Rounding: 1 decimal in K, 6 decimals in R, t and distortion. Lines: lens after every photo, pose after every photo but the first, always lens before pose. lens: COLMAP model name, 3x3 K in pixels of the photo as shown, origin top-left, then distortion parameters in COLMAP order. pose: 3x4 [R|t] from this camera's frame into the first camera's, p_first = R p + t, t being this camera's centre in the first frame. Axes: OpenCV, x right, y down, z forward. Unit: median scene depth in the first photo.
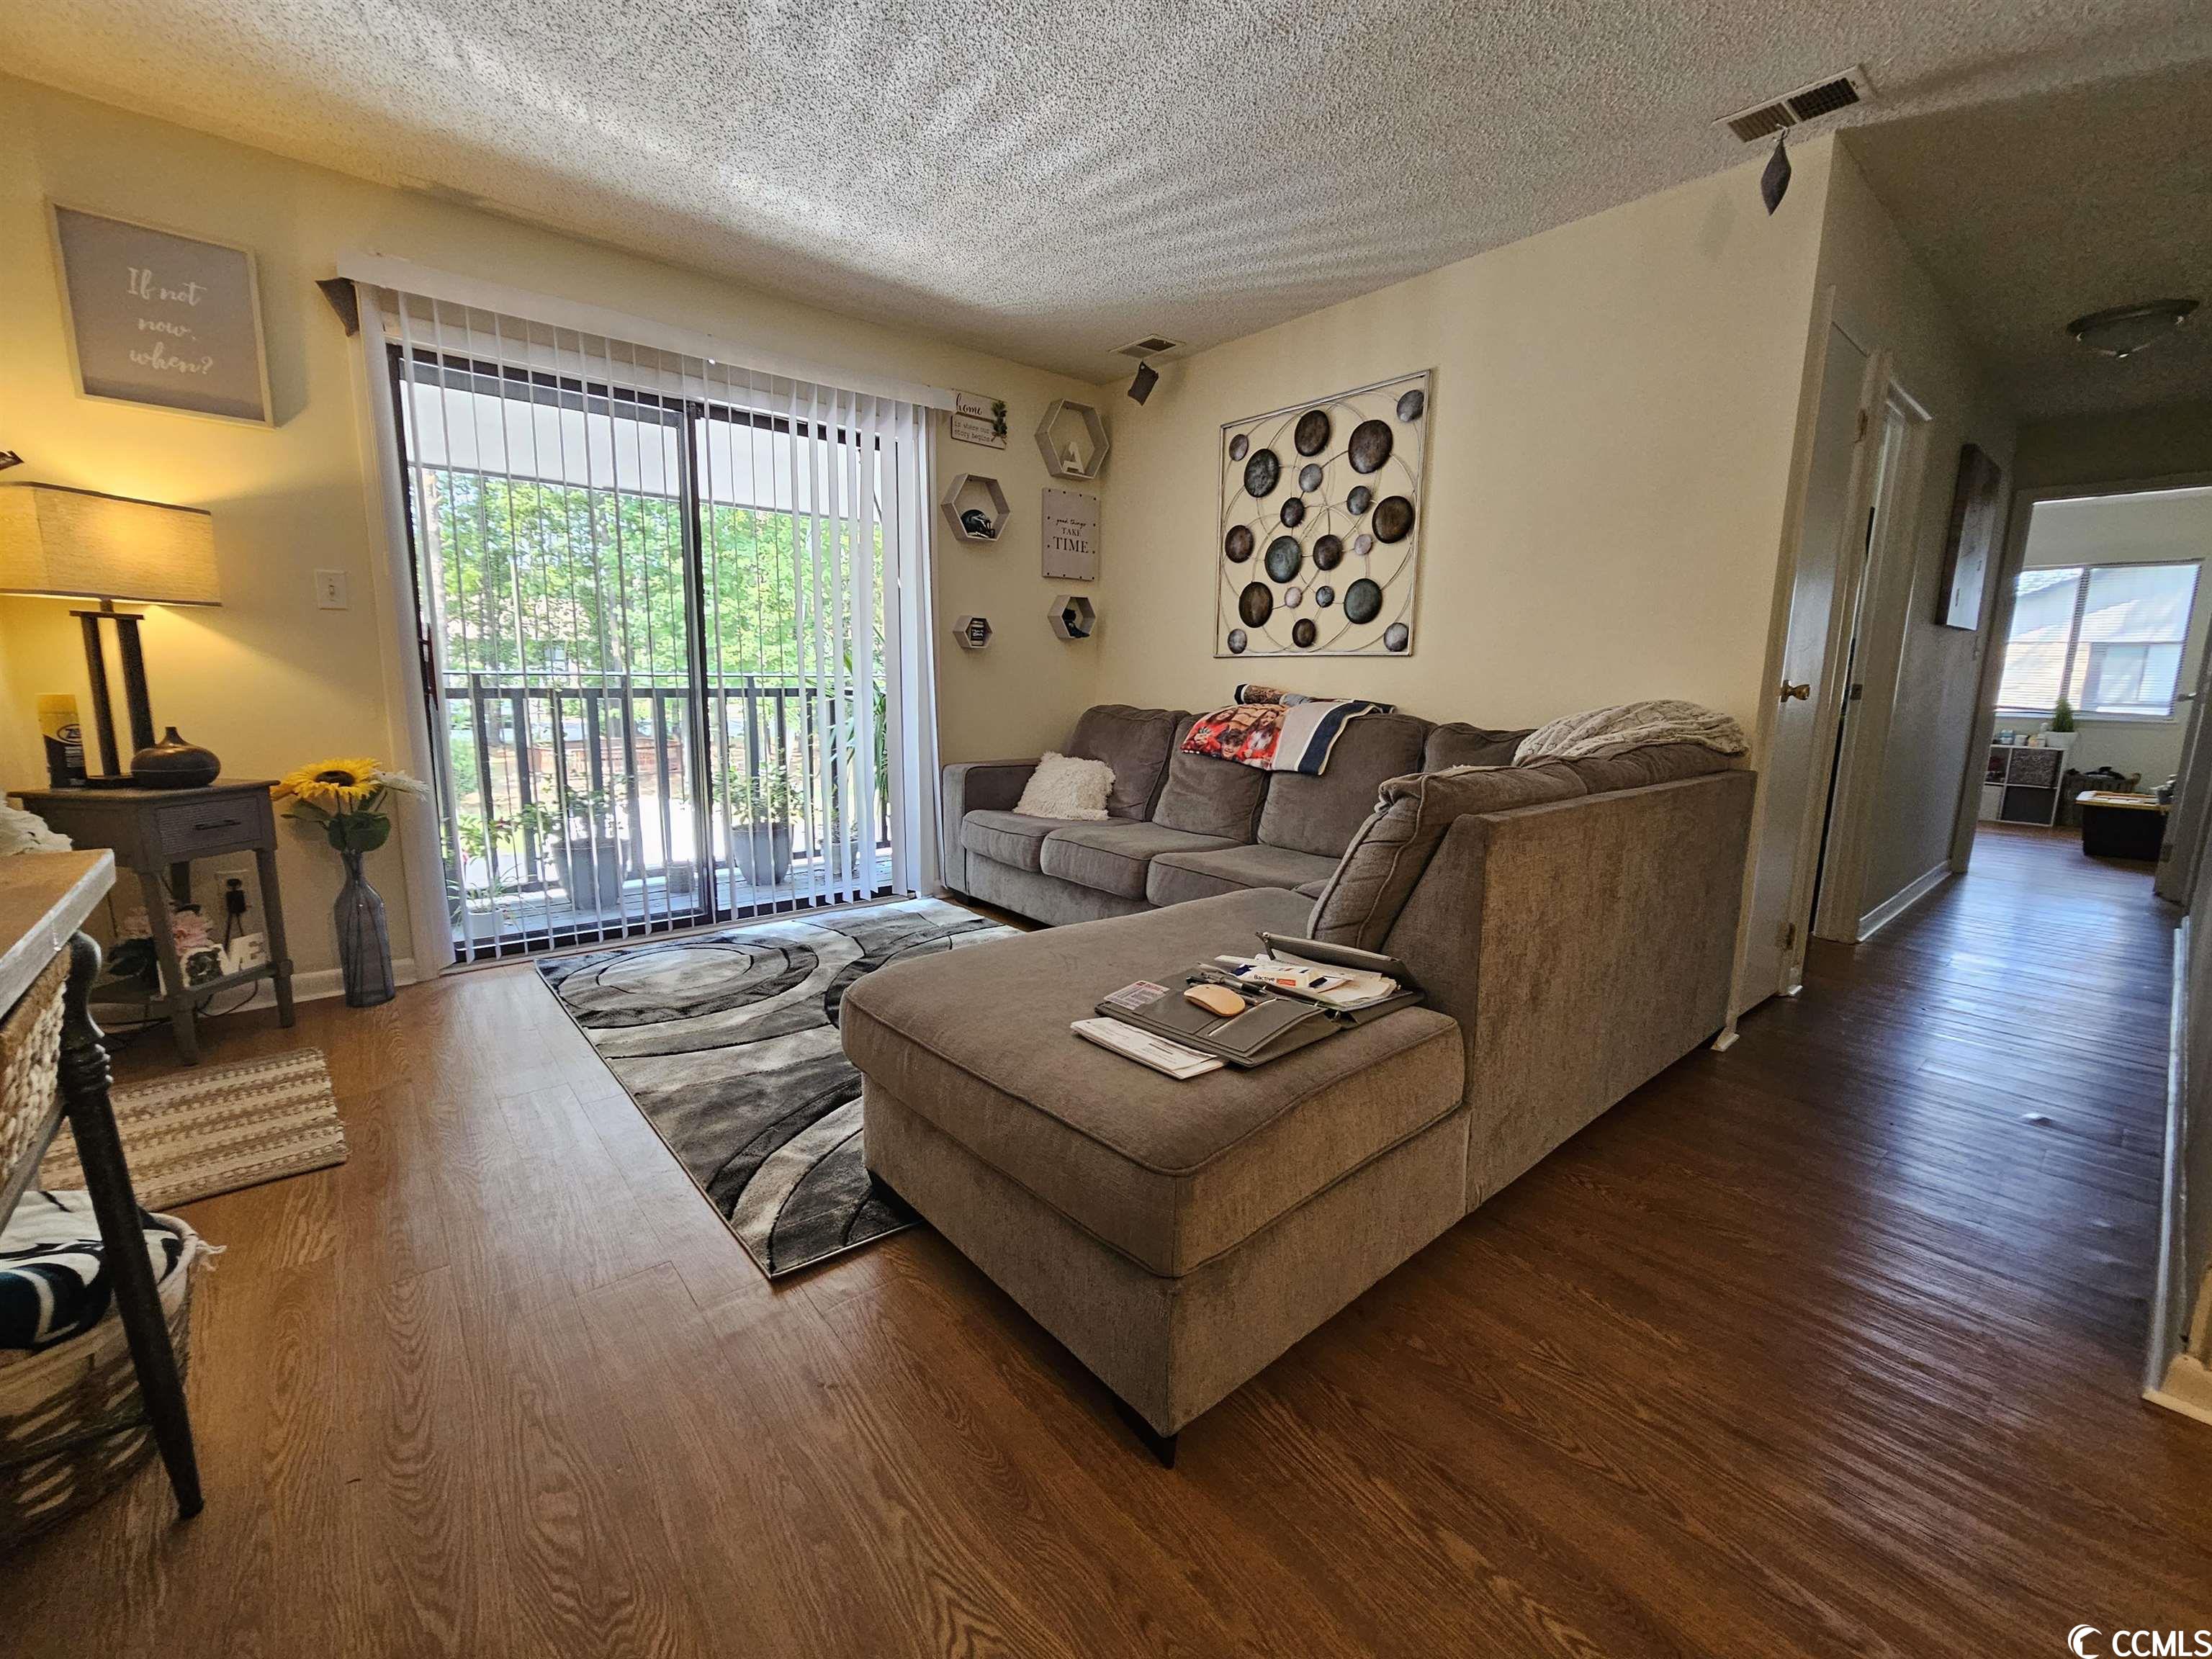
lens RADIAL K [[913.9, 0, 1102.3], [0, 913.9, 822.6], [0, 0, 1]] dist [-0.000170, -0.000152]
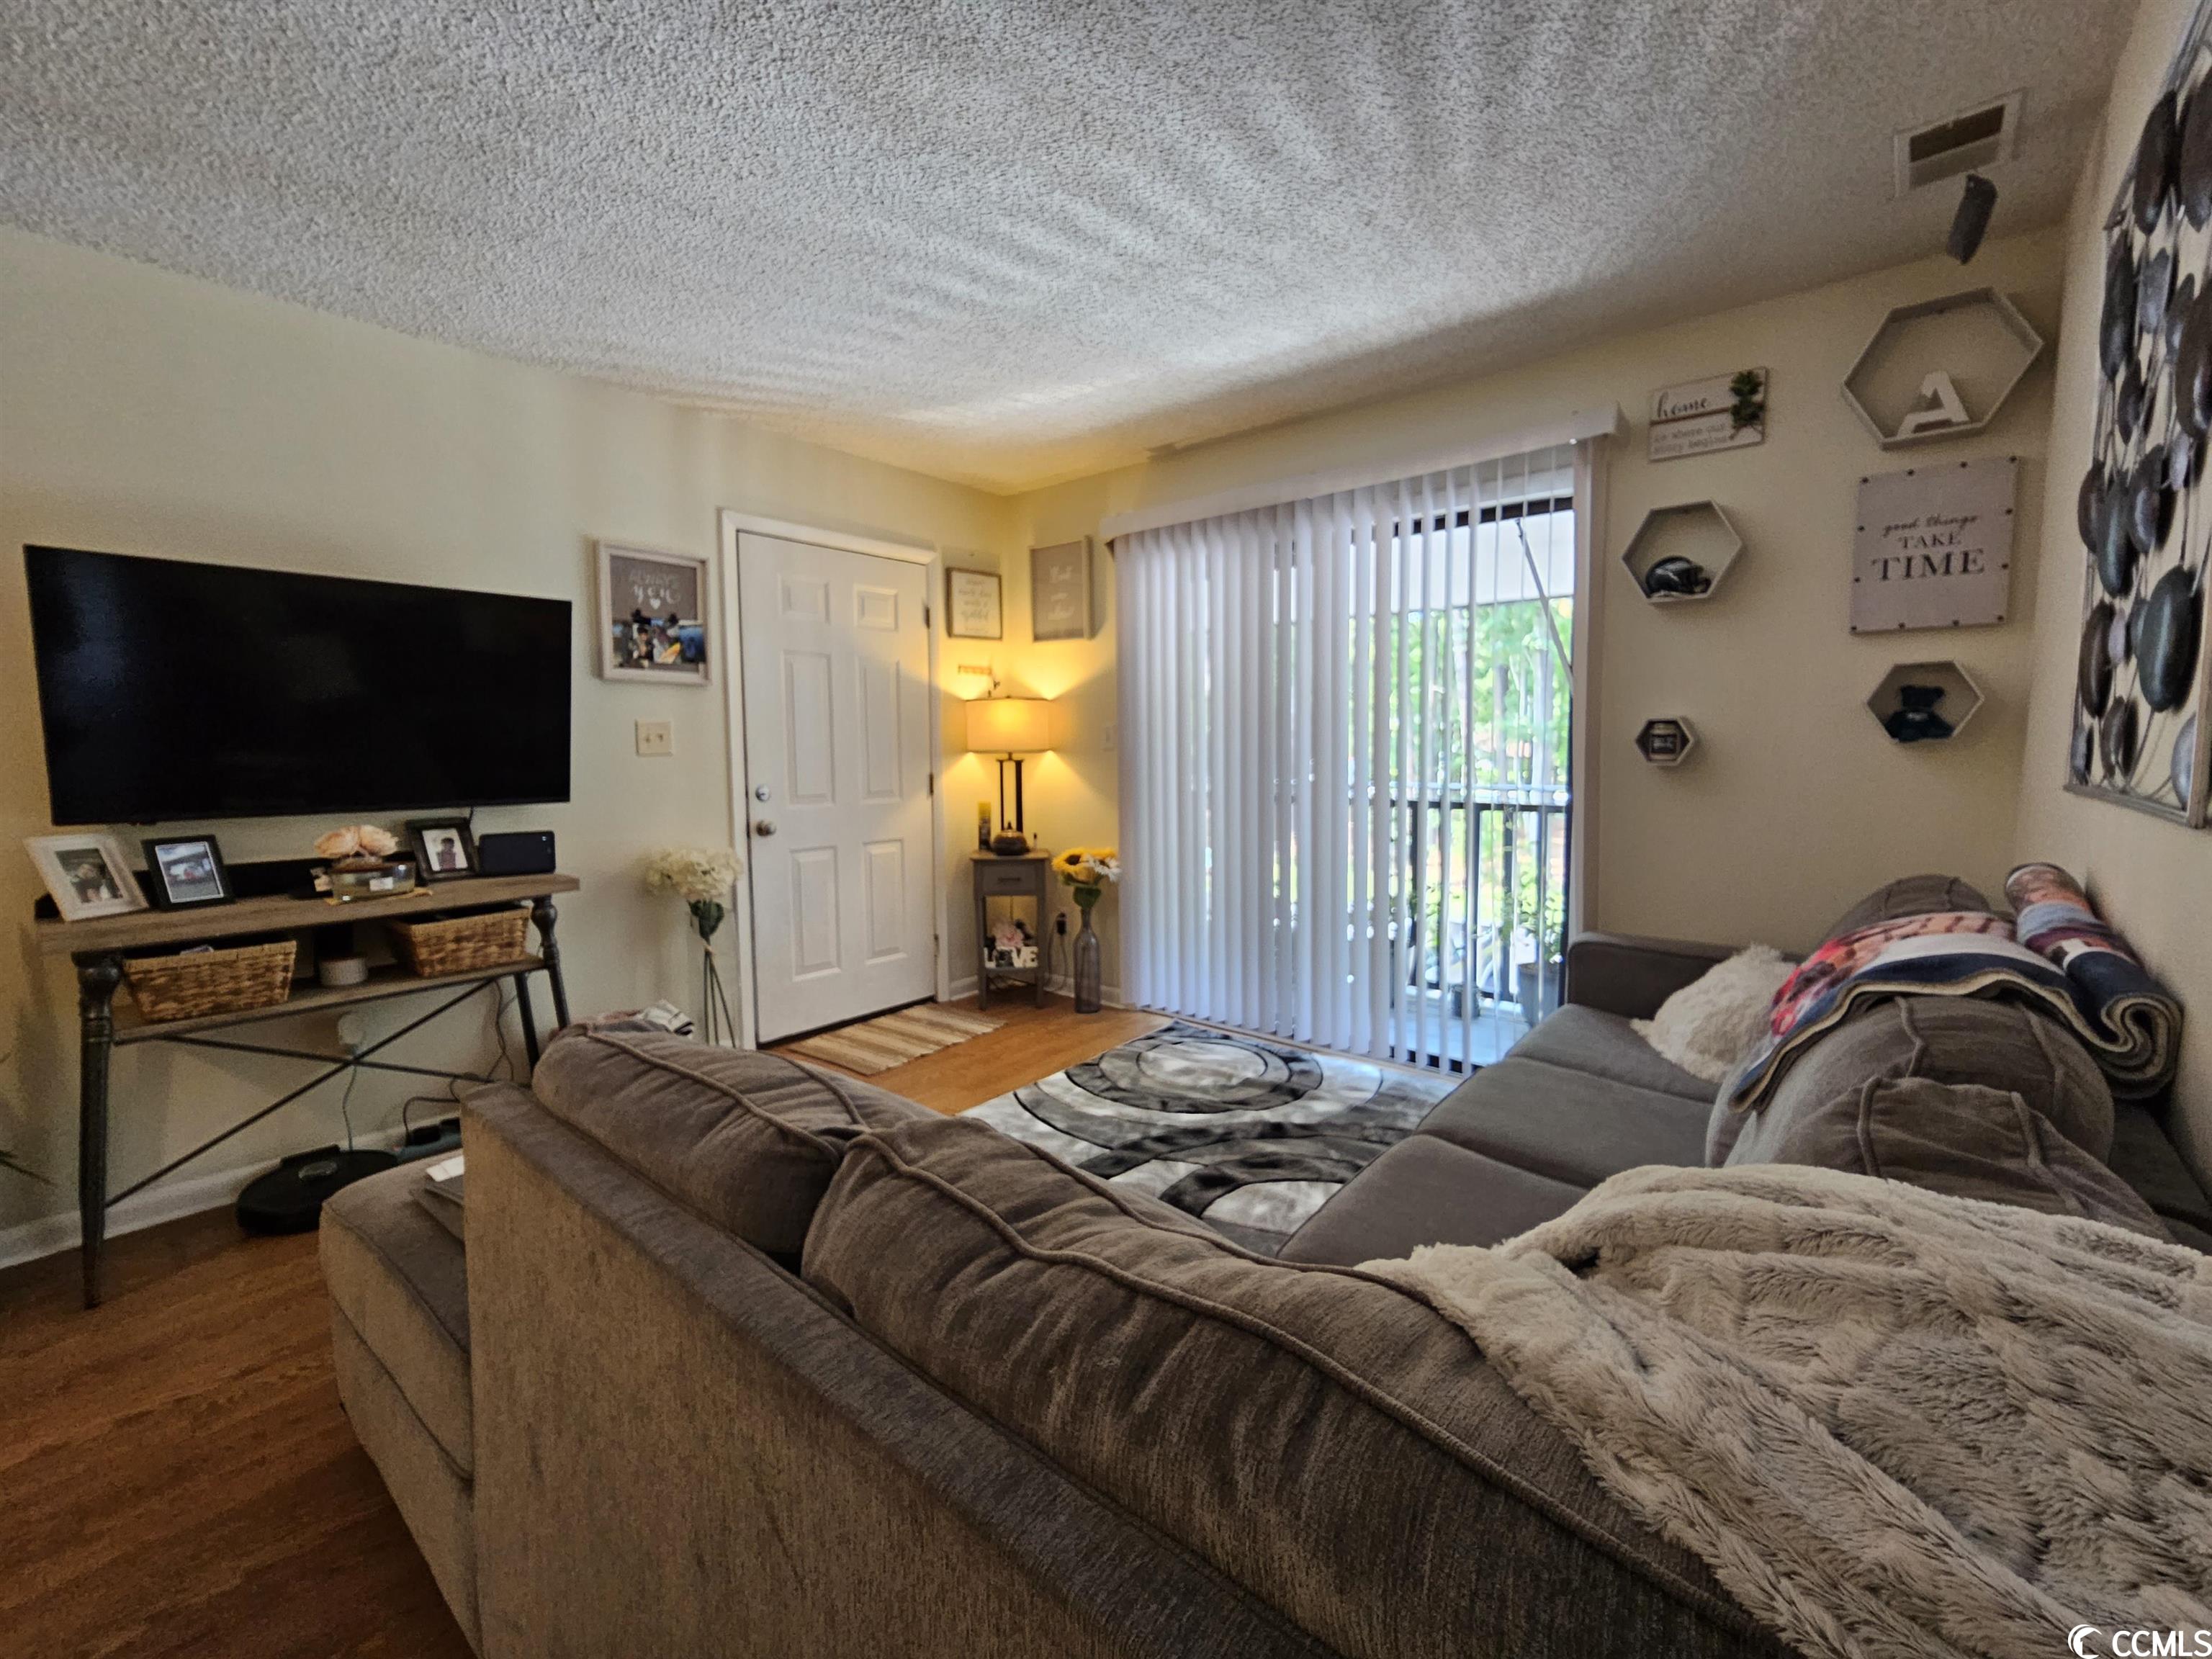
lens RADIAL K [[913.9, 0, 1106.0], [0, 913.9, 824.3], [0, 0, 1]] dist [-0.000170, -0.000152]
pose [[0.160487, 0.067958, -0.984696, 0.617535], [-0.147478, 0.988079, 0.044155, -0.165351], [0.975958, 0.138135, 0.168596, 0.703317]]
